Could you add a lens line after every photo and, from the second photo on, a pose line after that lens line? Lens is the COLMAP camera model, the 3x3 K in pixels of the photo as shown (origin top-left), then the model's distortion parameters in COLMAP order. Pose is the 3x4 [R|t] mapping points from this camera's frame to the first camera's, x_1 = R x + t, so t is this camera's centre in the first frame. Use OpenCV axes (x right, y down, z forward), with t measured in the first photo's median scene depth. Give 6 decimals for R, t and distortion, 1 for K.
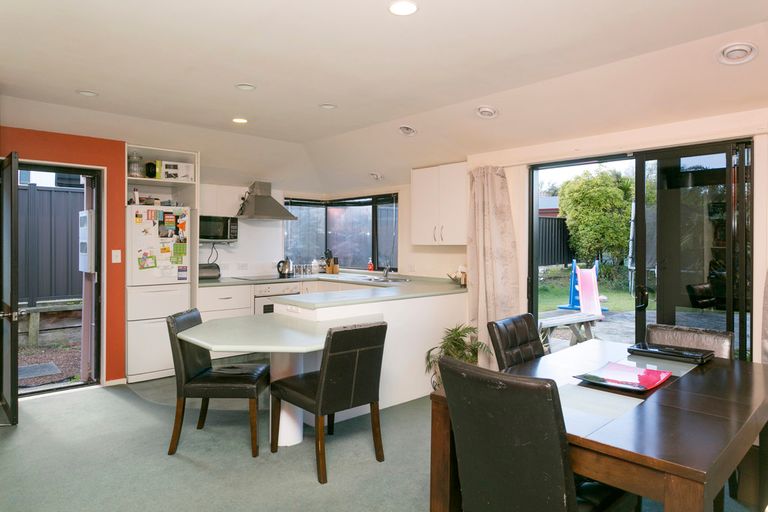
lens RADIAL K [[494.9, 0, 383.6], [0, 494.9, 249.1], [0, 0, 1]] dist [-0.006220, -0.002188]
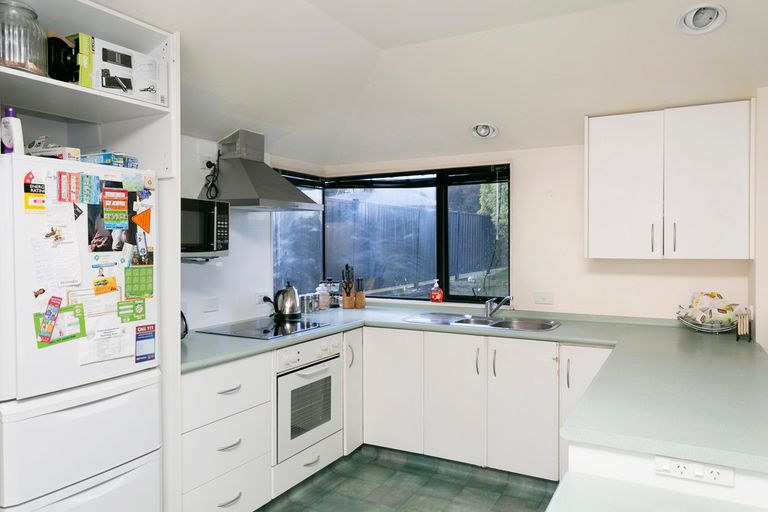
lens RADIAL K [[558.5, 0, 384.7], [0, 558.5, 257.2], [0, 0, 1]] dist [-0.003263, 0.006597]
pose [[0.947949, -0.013899, 0.318118, -0.368169], [0.010022, 0.999854, 0.013819, -0.022257], [-0.318264, -0.009911, 0.947950, 0.532352]]
